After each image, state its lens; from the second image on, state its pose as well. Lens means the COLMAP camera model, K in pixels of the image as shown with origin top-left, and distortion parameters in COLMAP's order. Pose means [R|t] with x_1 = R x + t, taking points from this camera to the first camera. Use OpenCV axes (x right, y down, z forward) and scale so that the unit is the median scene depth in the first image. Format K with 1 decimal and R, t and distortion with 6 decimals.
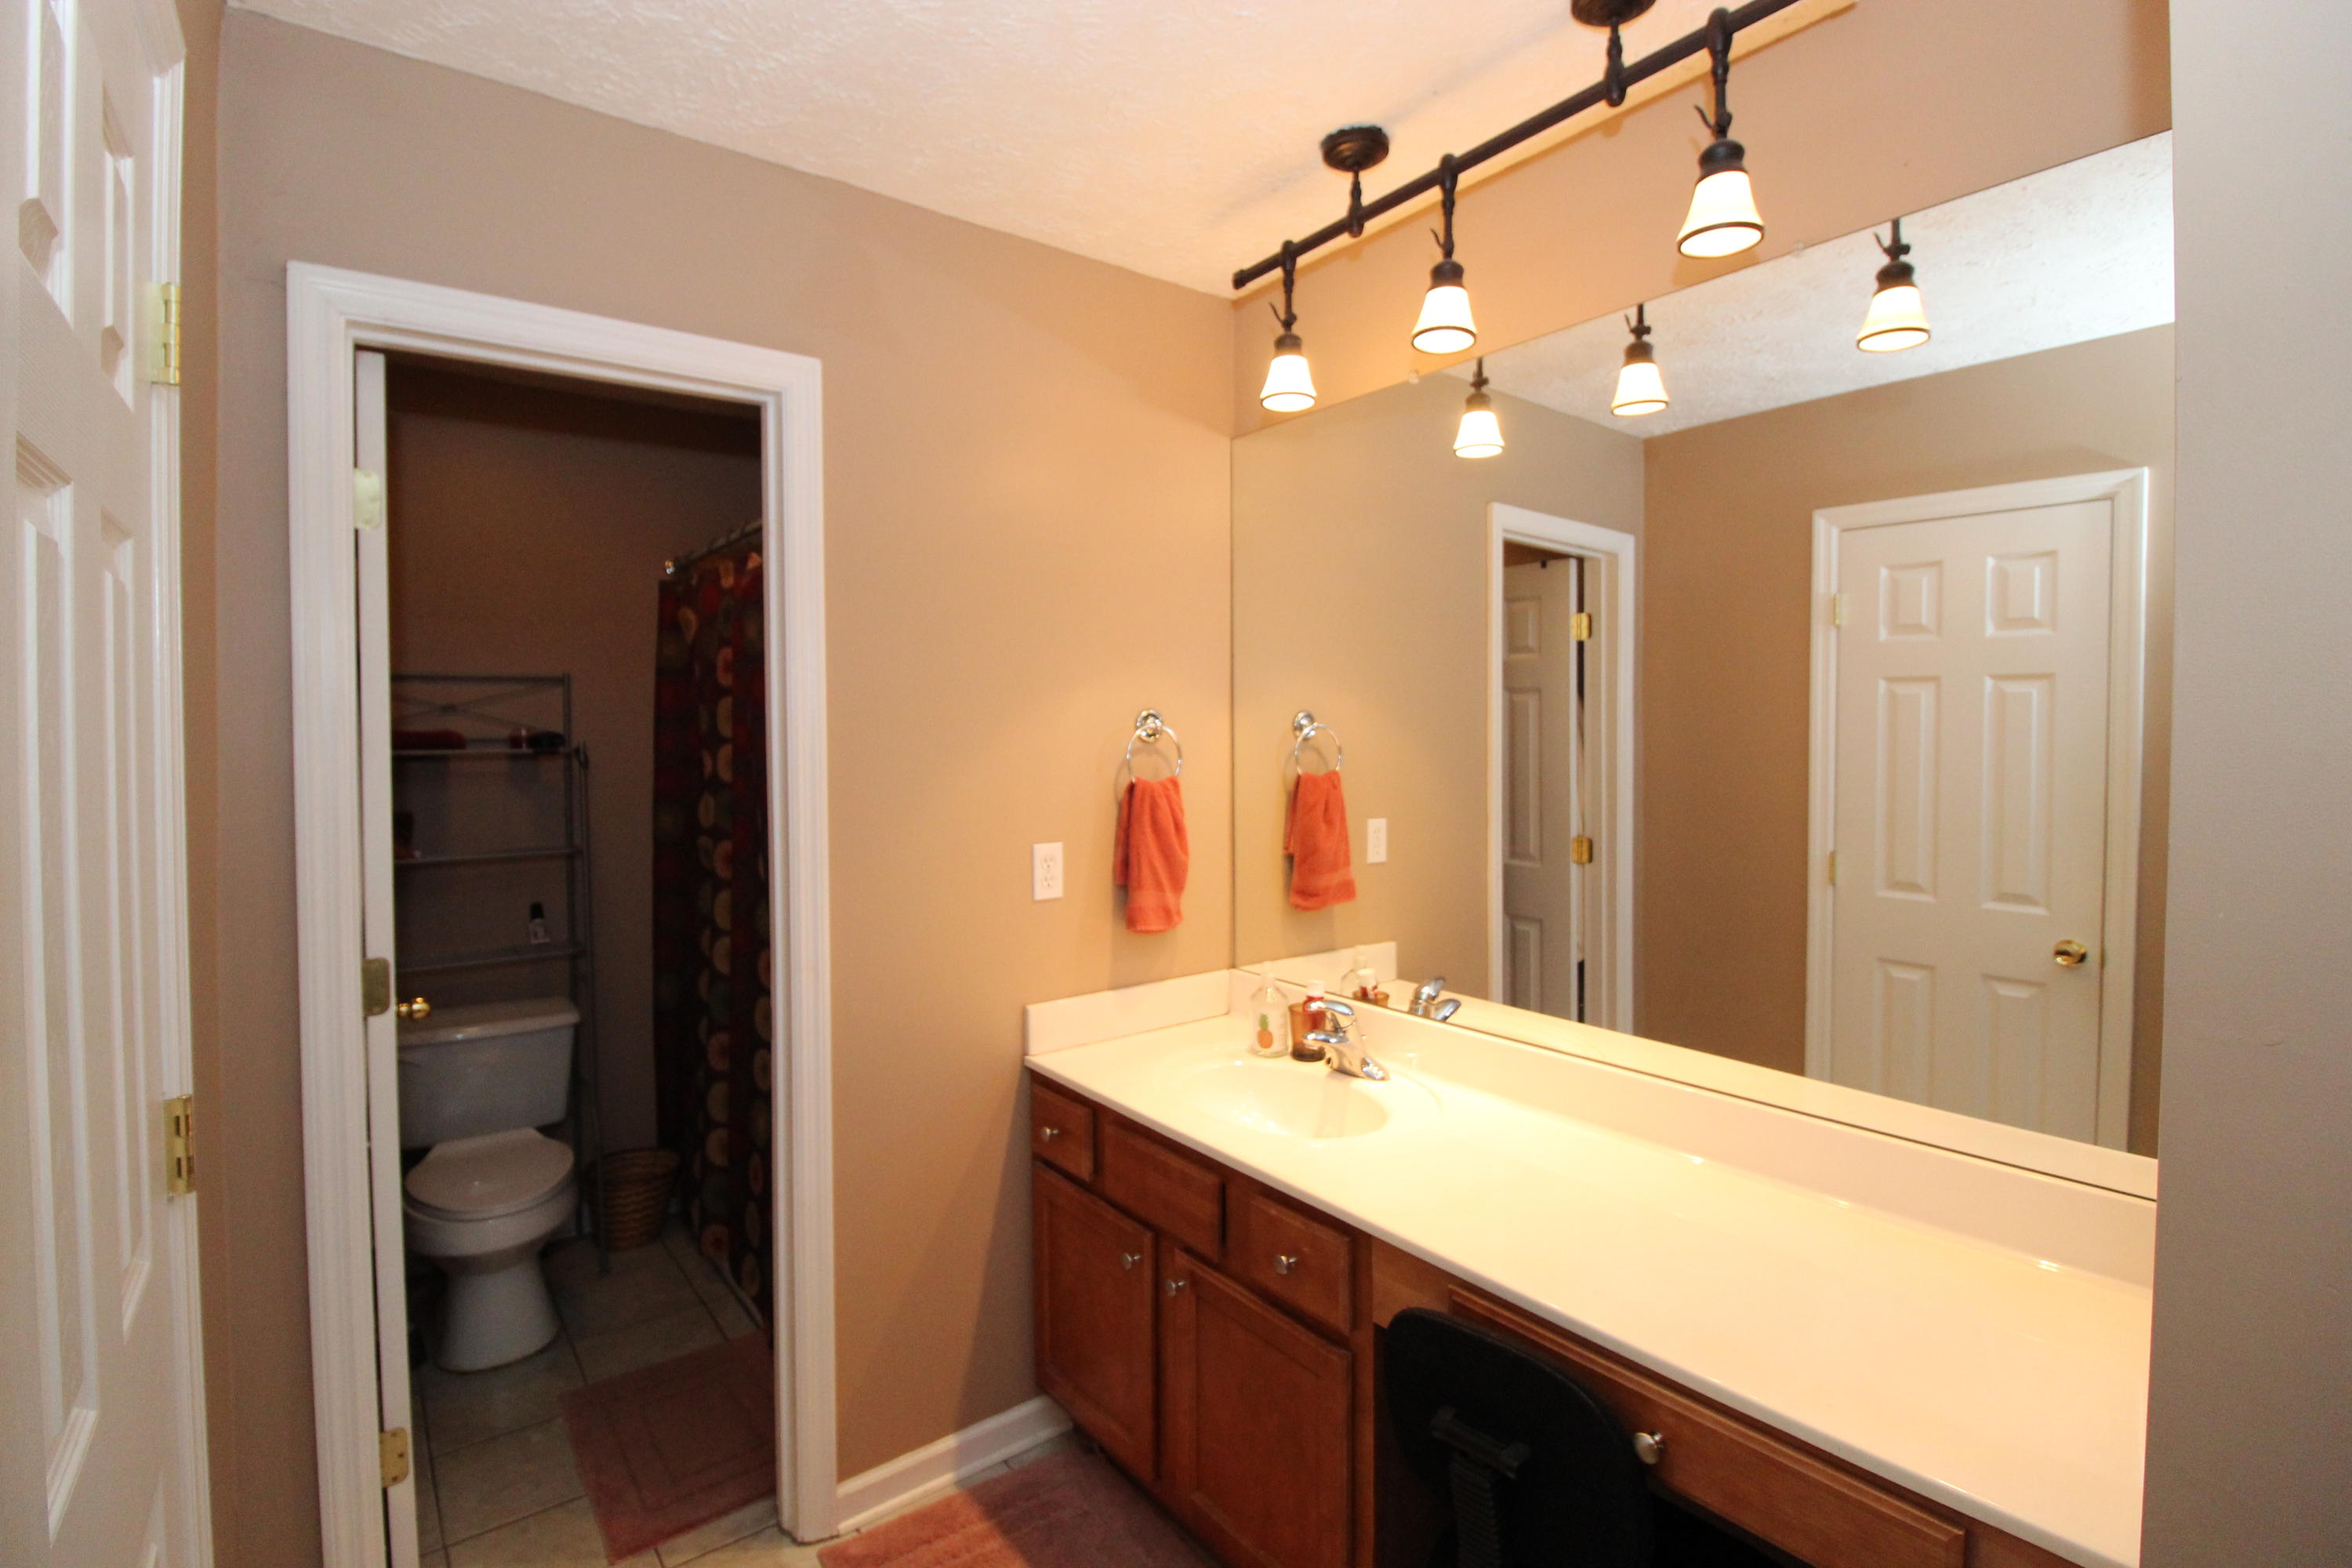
lens RADIAL K [[1080.9, 0, 1166.7], [0, 1080.9, 771.2], [0, 0, 1]] dist [-0.019719, -0.001419]
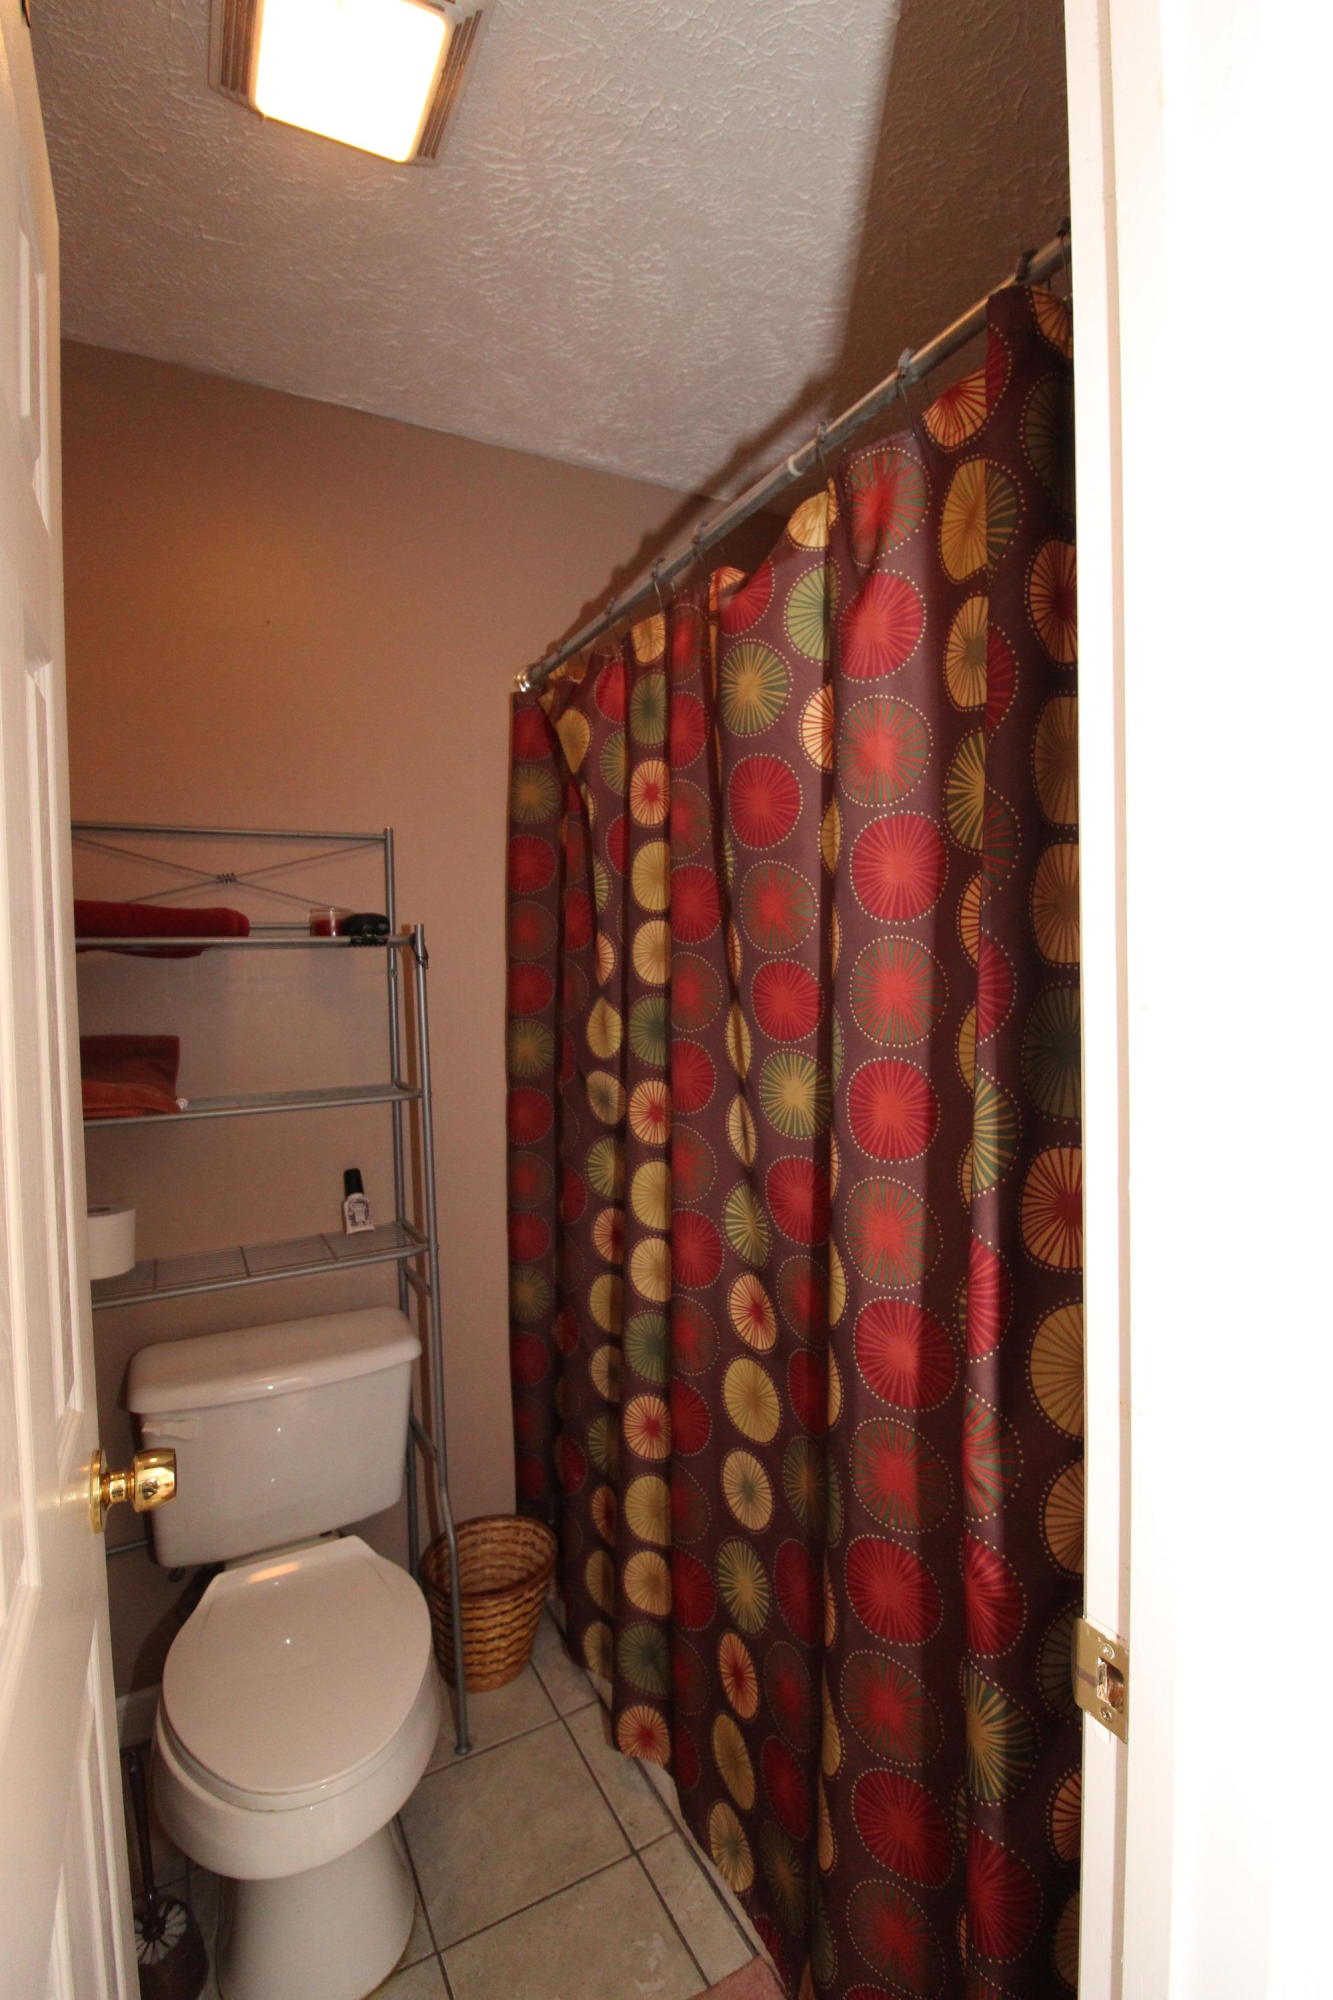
lens RADIAL K [[919.2, 0, 672.1], [0, 919.2, 1005.4], [0, 0, 1]] dist [-0.019719, -0.001419]
pose [[0.986942, -0.011323, -0.160679, -0.299625], [0.013146, 0.999861, 0.010287, 0.016250], [0.160540, -0.012265, 0.986953, 0.471631]]
